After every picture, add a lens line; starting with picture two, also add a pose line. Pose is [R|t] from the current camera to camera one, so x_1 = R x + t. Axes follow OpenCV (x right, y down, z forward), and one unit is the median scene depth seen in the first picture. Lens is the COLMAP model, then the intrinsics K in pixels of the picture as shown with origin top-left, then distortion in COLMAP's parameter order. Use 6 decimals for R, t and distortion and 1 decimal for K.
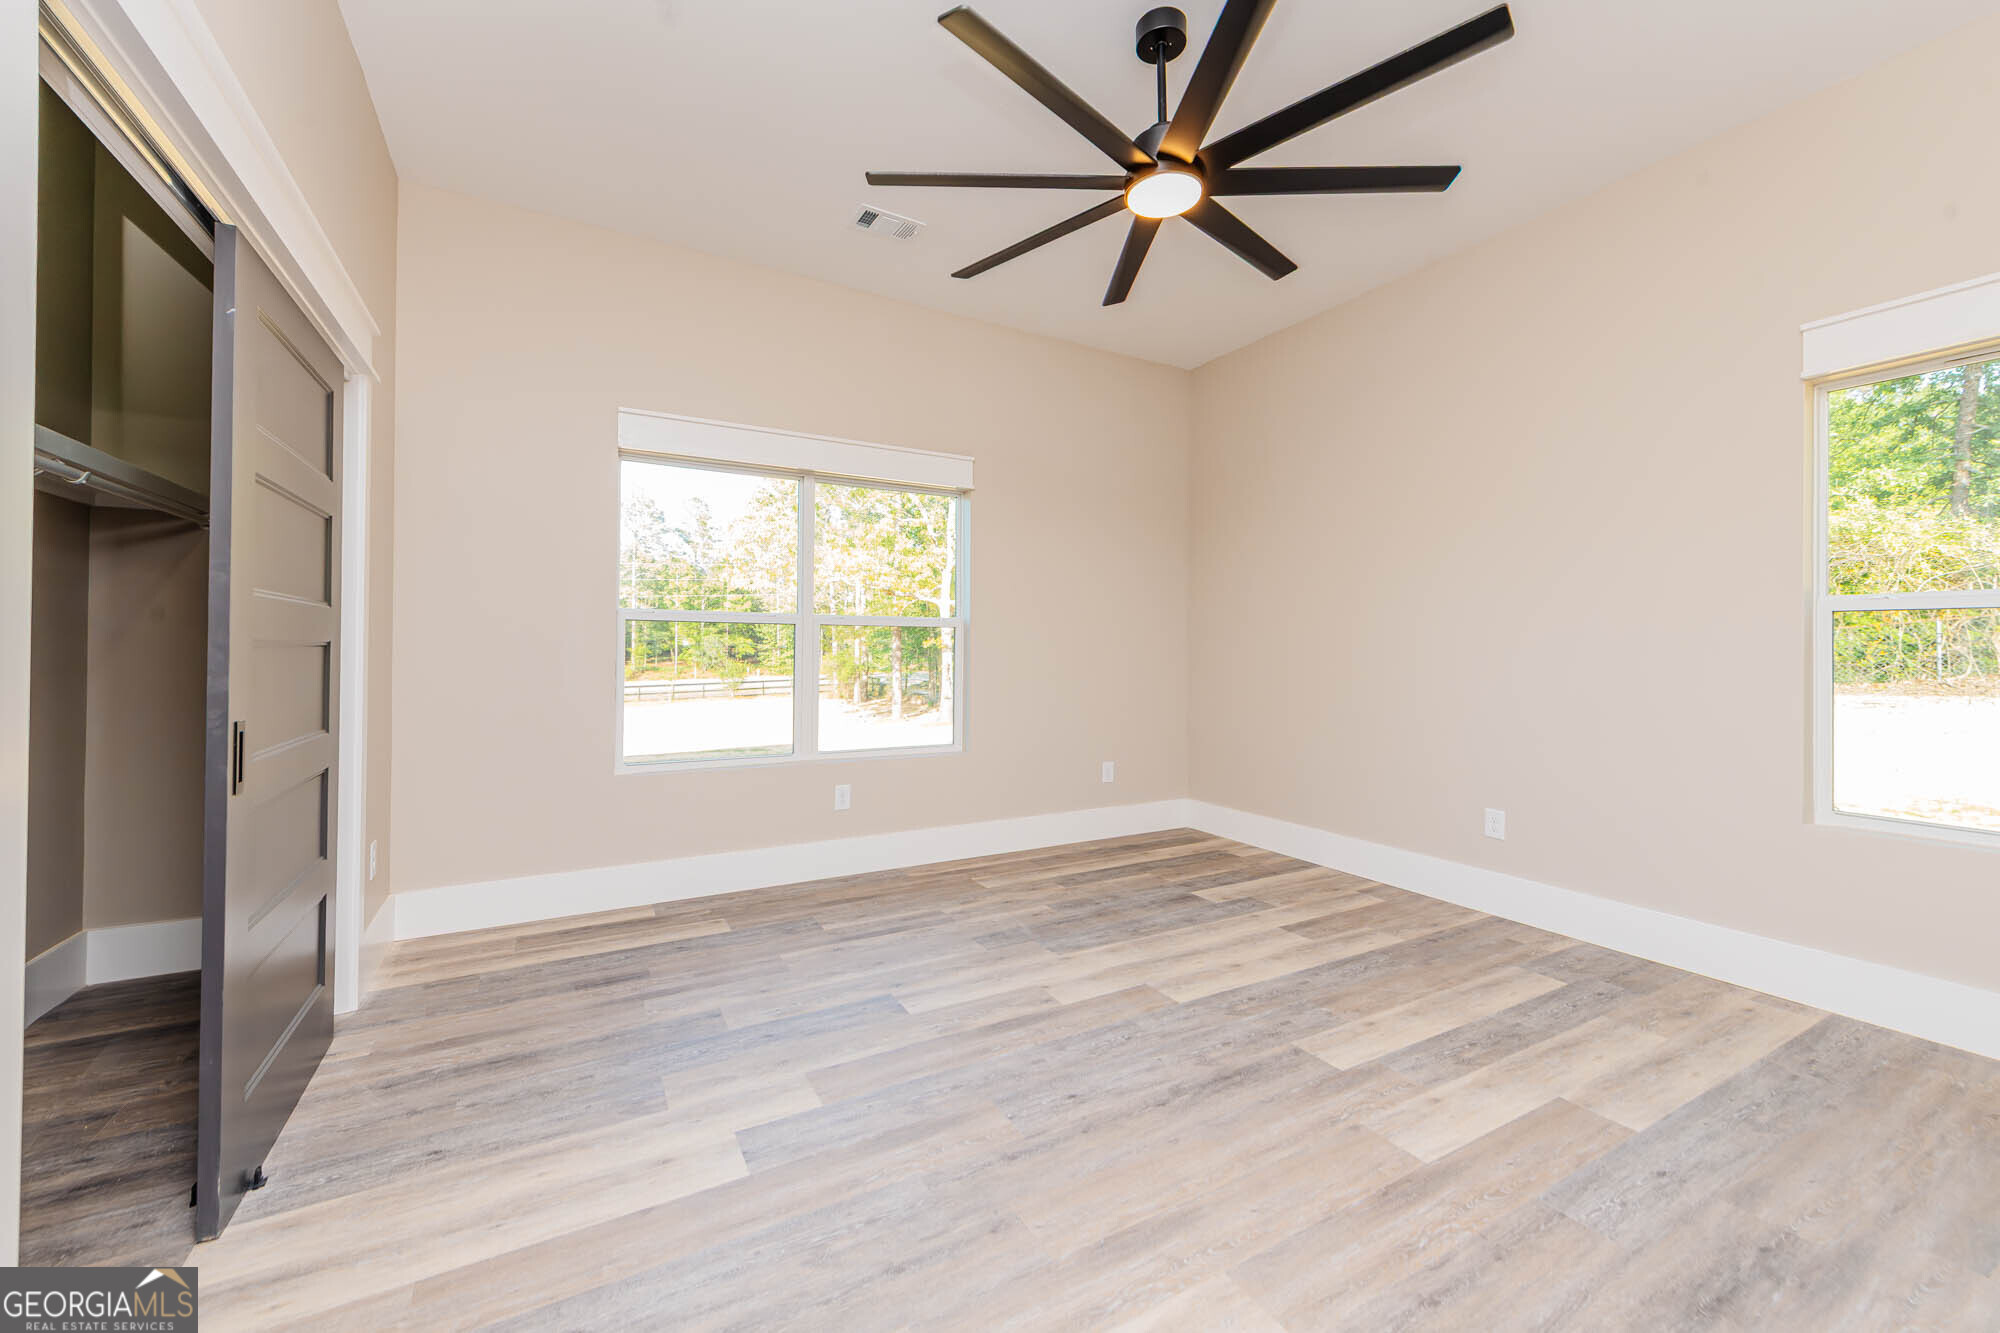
lens RADIAL K [[814.4, 0, 1021.0], [0, 814.4, 645.8], [0, 0, 1]] dist [0.001687, -0.000111]
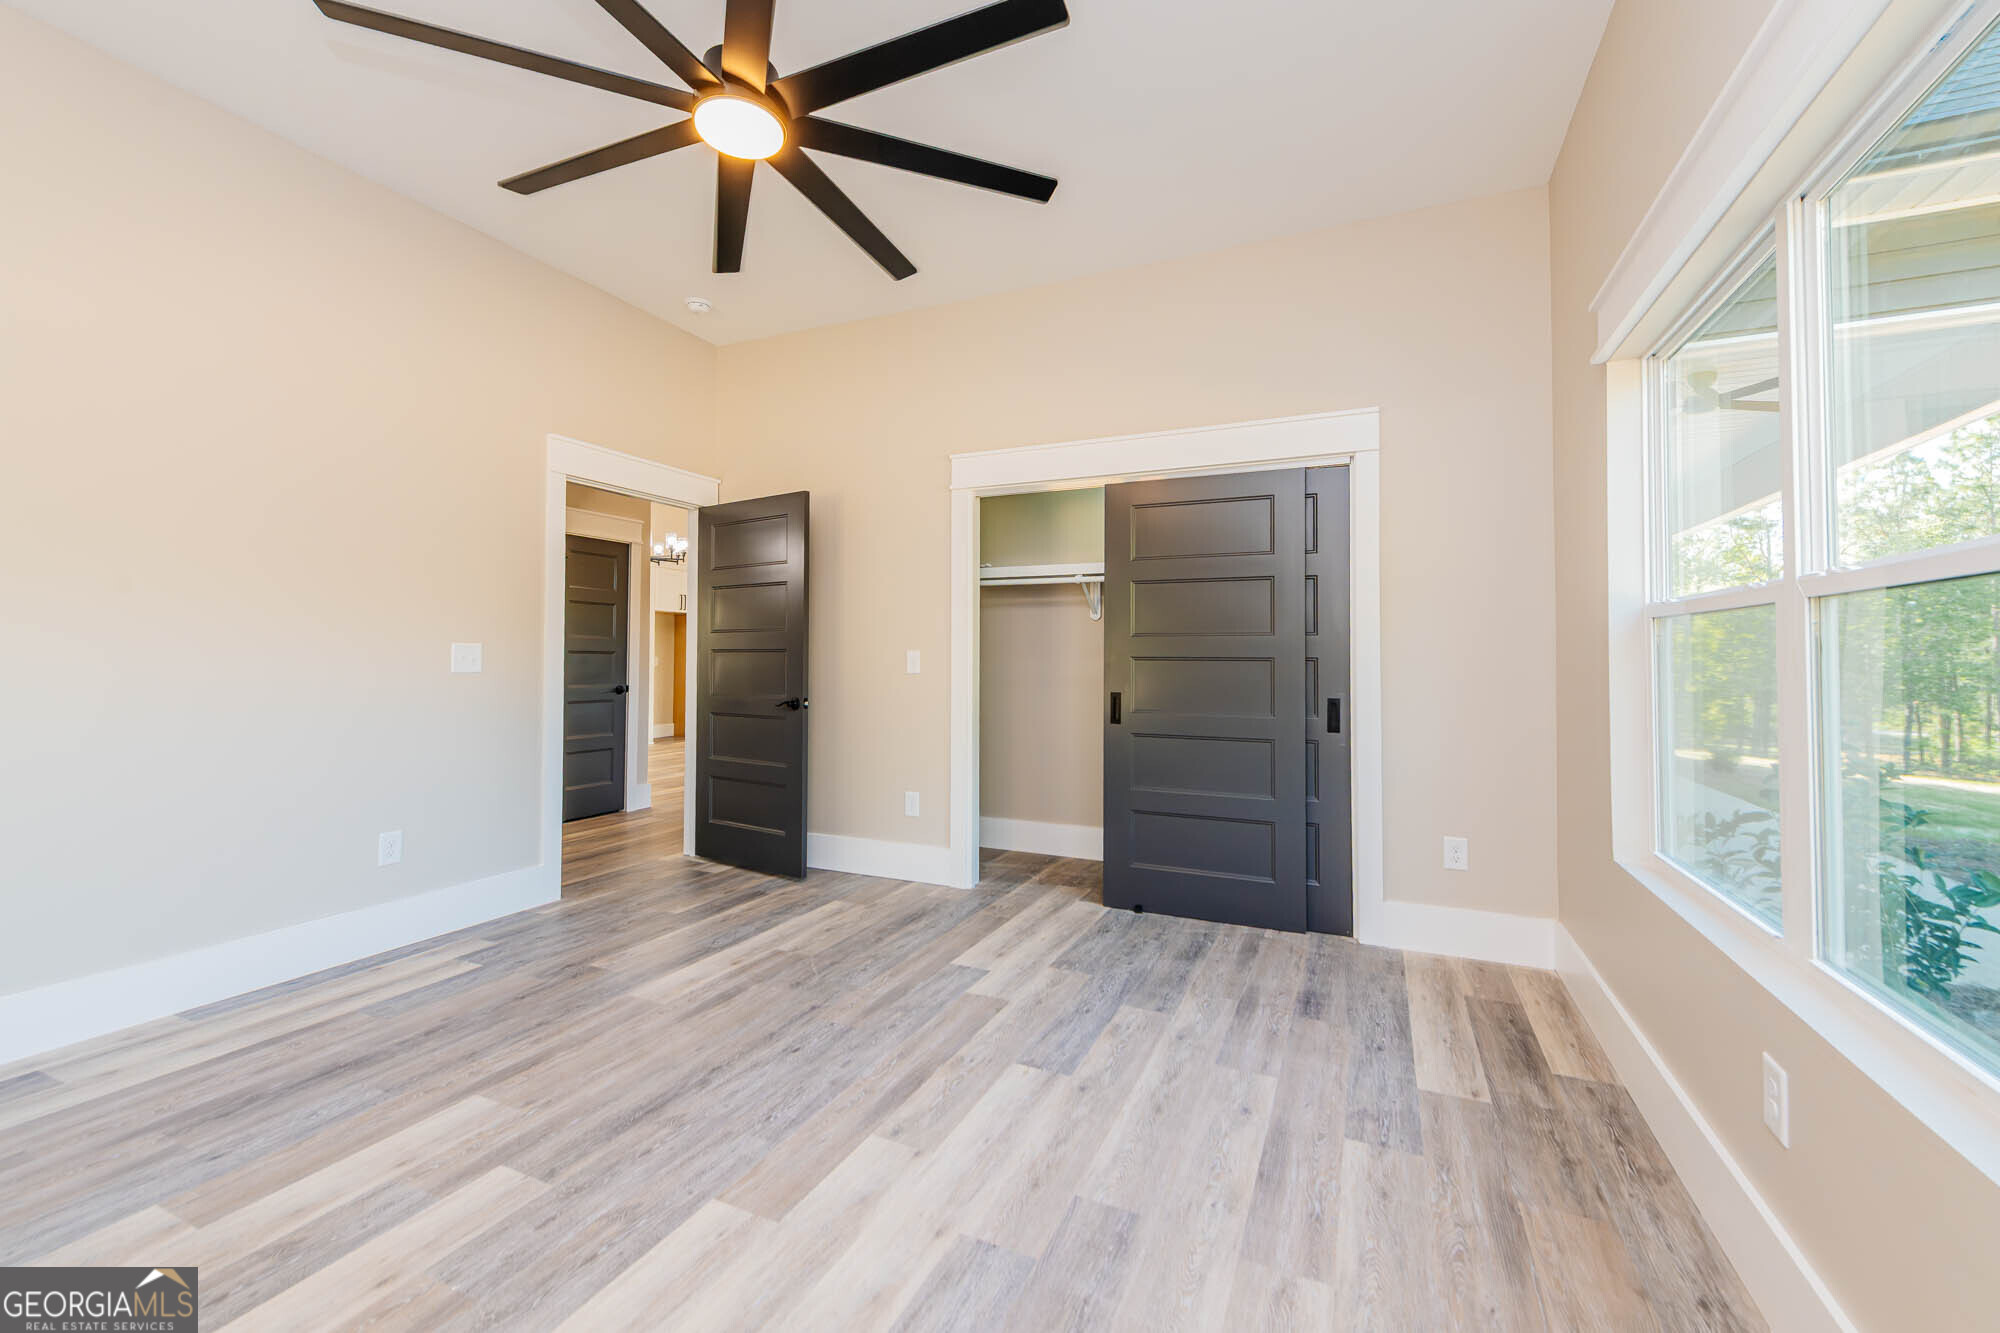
lens RADIAL K [[814.4, 0, 1021.0], [0, 814.4, 645.8], [0, 0, 1]] dist [0.001687, -0.000111]
pose [[-0.812821, -0.017765, -0.582243, 0.396271], [-0.006674, 0.999753, -0.021188, 0.000065], [0.582476, -0.013336, -0.812739, 1.734680]]
